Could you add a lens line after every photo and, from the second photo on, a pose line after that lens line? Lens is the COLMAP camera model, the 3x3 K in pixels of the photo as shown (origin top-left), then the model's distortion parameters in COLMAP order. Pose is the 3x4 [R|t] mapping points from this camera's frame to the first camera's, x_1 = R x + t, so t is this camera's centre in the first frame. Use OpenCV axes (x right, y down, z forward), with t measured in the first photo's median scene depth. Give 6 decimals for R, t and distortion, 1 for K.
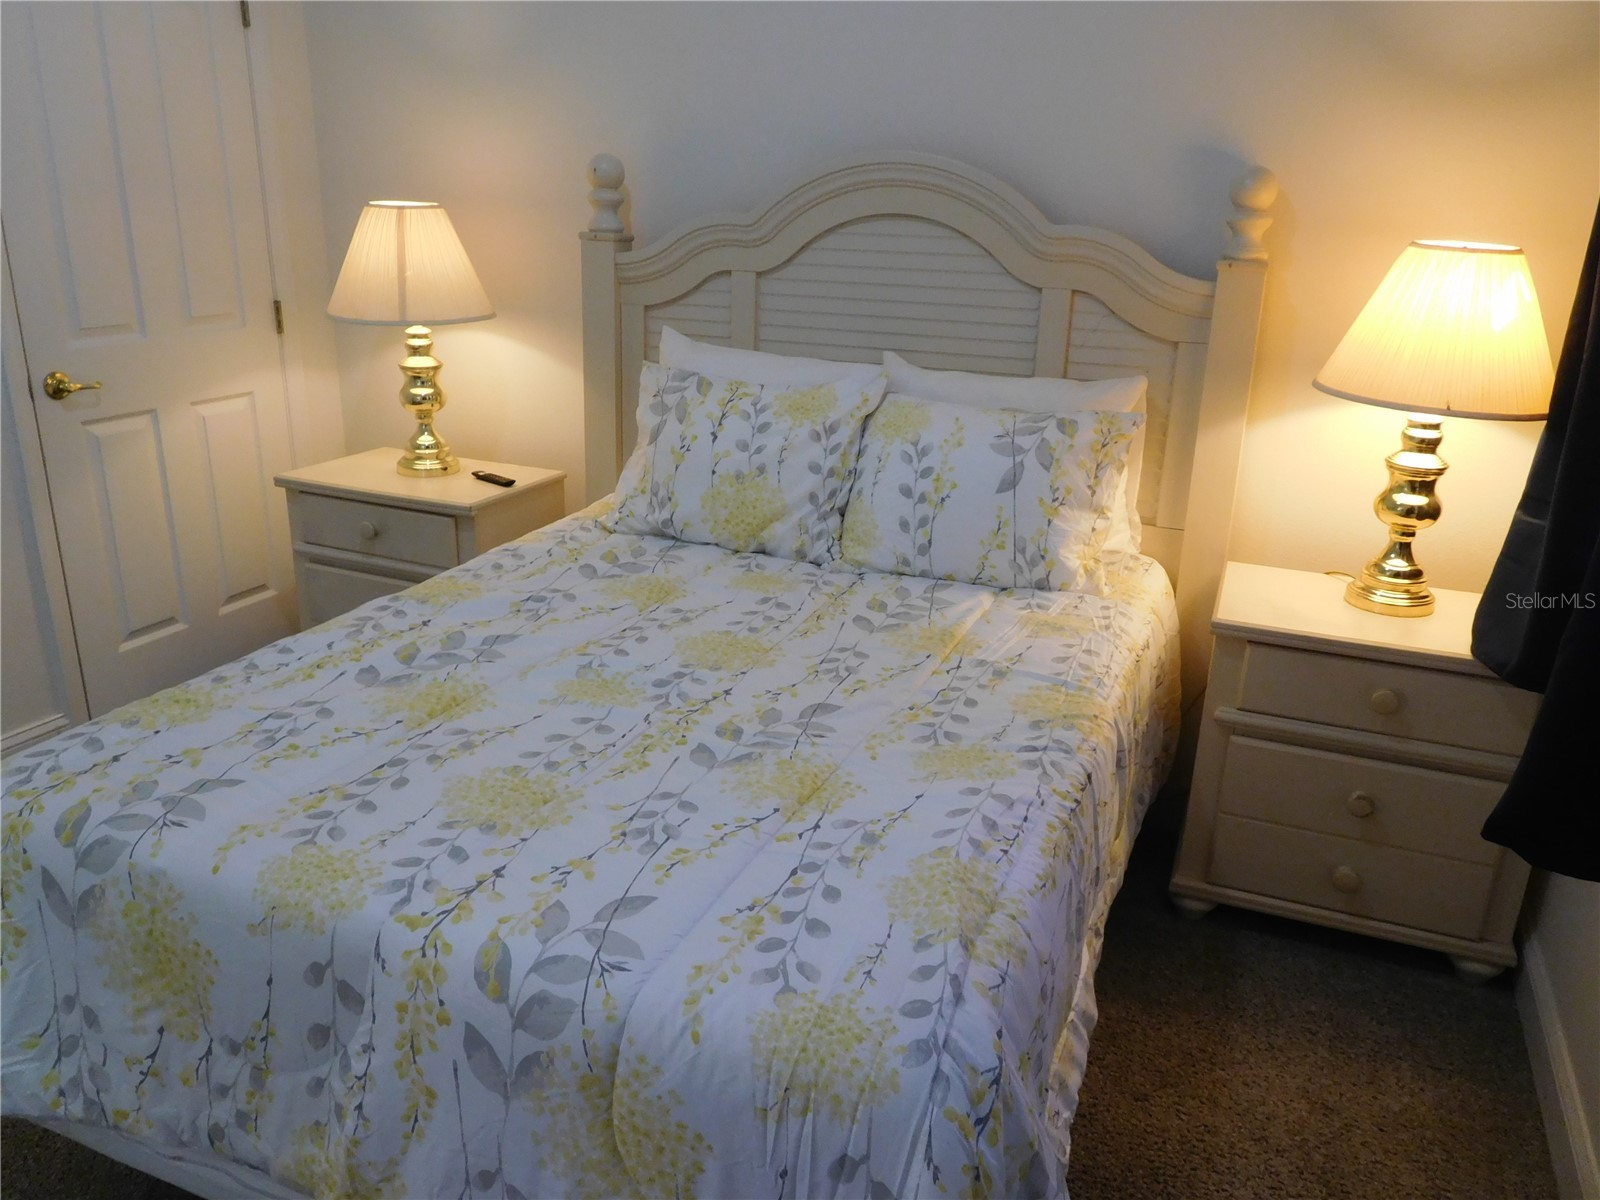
lens RADIAL K [[1192.1, 0, 800.0], [0, 1192.1, 600.0], [0, 0, 1]] dist [-0.021489, 0.004405]
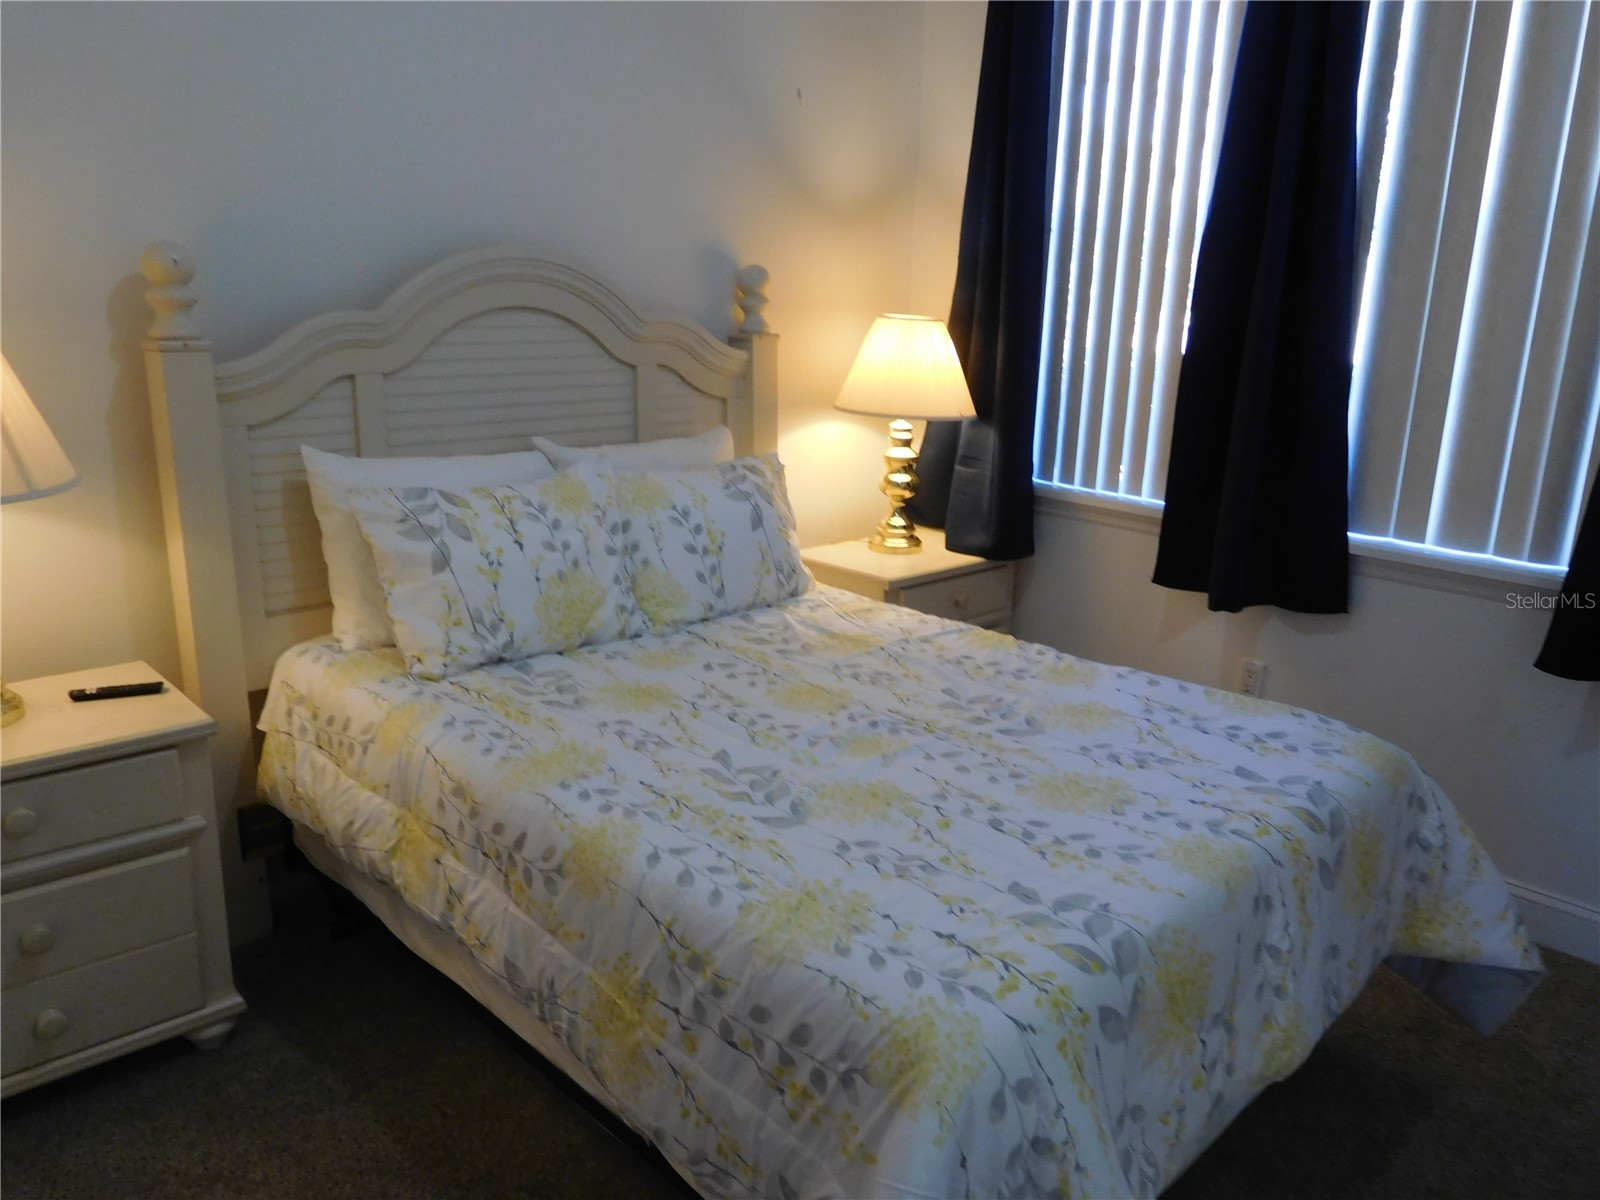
lens RADIAL K [[1192.1, 0, 800.0], [0, 1192.1, 600.0], [0, 0, 1]] dist [-0.021489, 0.004405]
pose [[0.393115, -0.250182, 0.884799, -0.890527], [0.276186, 0.949966, 0.145899, -0.182314], [-0.877030, 0.187014, 0.442543, 0.413211]]
